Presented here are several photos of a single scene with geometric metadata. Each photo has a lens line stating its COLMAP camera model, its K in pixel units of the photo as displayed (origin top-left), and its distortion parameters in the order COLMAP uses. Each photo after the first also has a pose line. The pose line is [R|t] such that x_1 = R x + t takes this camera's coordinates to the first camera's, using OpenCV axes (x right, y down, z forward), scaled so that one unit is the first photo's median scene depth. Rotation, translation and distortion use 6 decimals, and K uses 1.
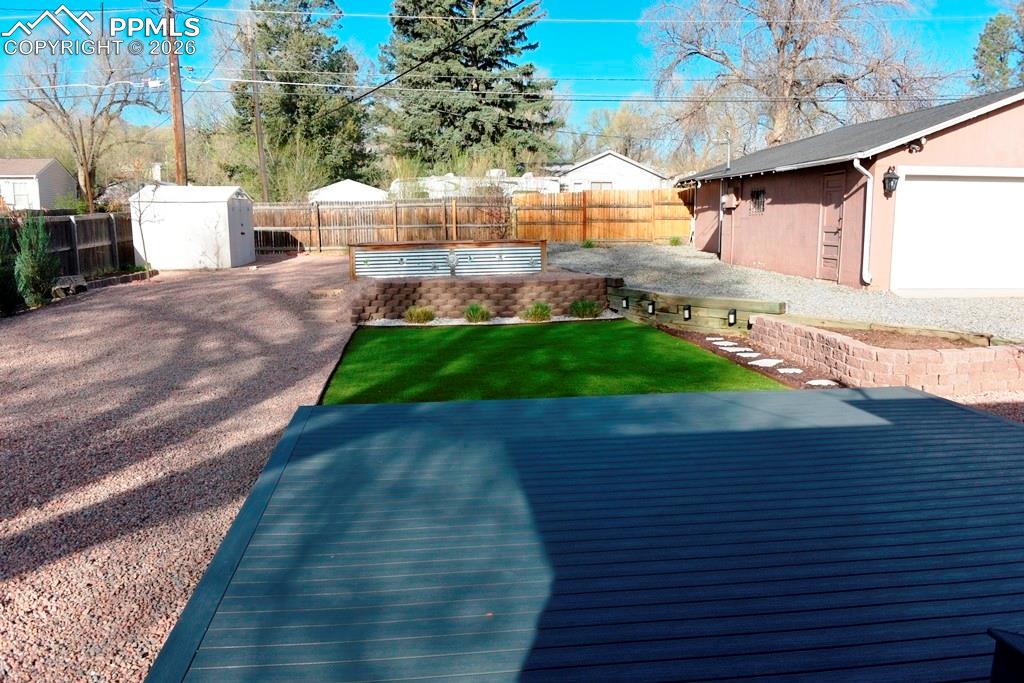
lens RADIAL K [[830.6, 0, 512.0], [0, 830.6, 341.5], [0, 0, 1]] dist [-0.012651, 0.000039]
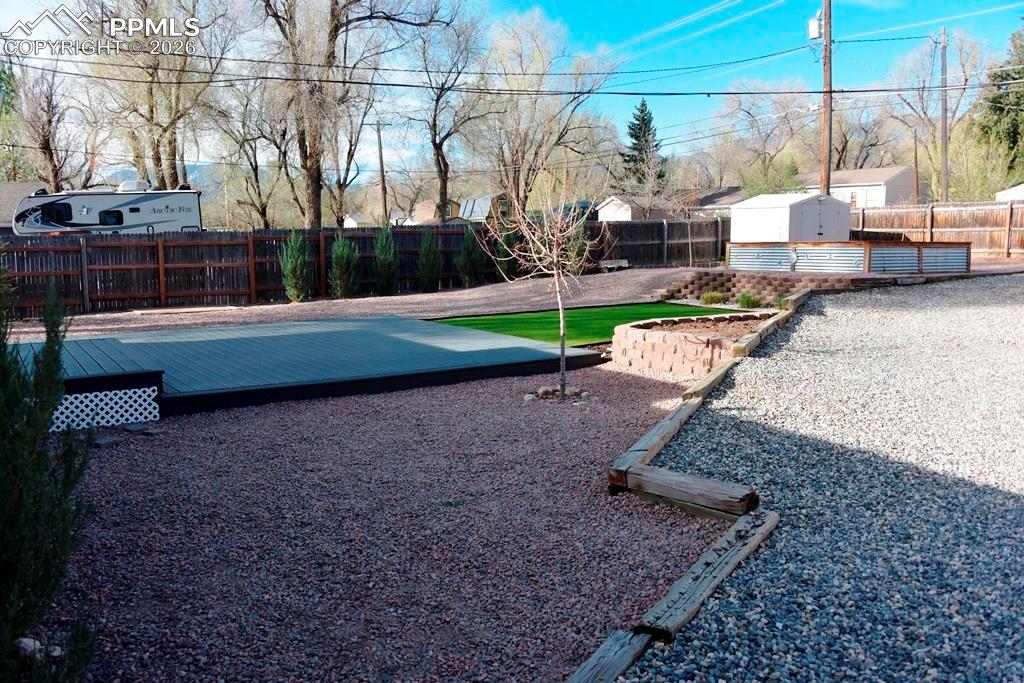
lens RADIAL K [[830.6, 0, 512.0], [0, 830.6, 341.5], [0, 0, 1]] dist [-0.012651, 0.000039]
pose [[0.436157, 0.124231, -0.891254, 0.760342], [-0.126038, 0.989095, 0.076189, -0.021737], [0.891000, 0.079102, 0.447059, 0.156413]]
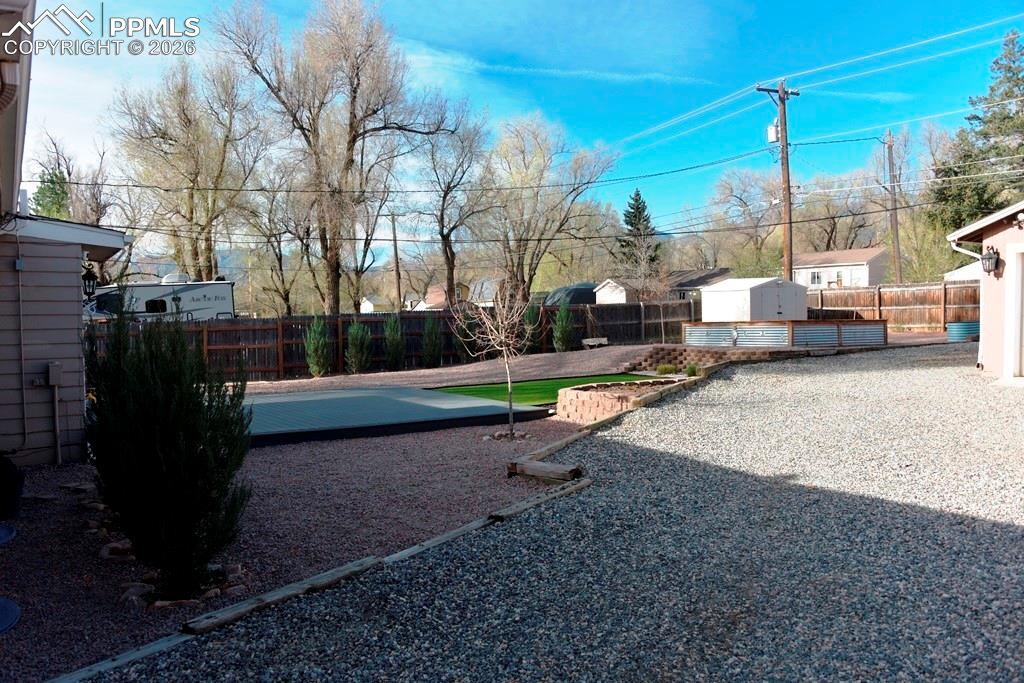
lens RADIAL K [[830.6, 0, 512.0], [0, 830.6, 341.5], [0, 0, 1]] dist [-0.012651, 0.000039]
pose [[0.418889, 0.034570, -0.907379, 0.969200], [-0.114832, 0.993269, -0.015170, -0.024187], [0.900747, 0.110551, 0.420039, 0.107257]]
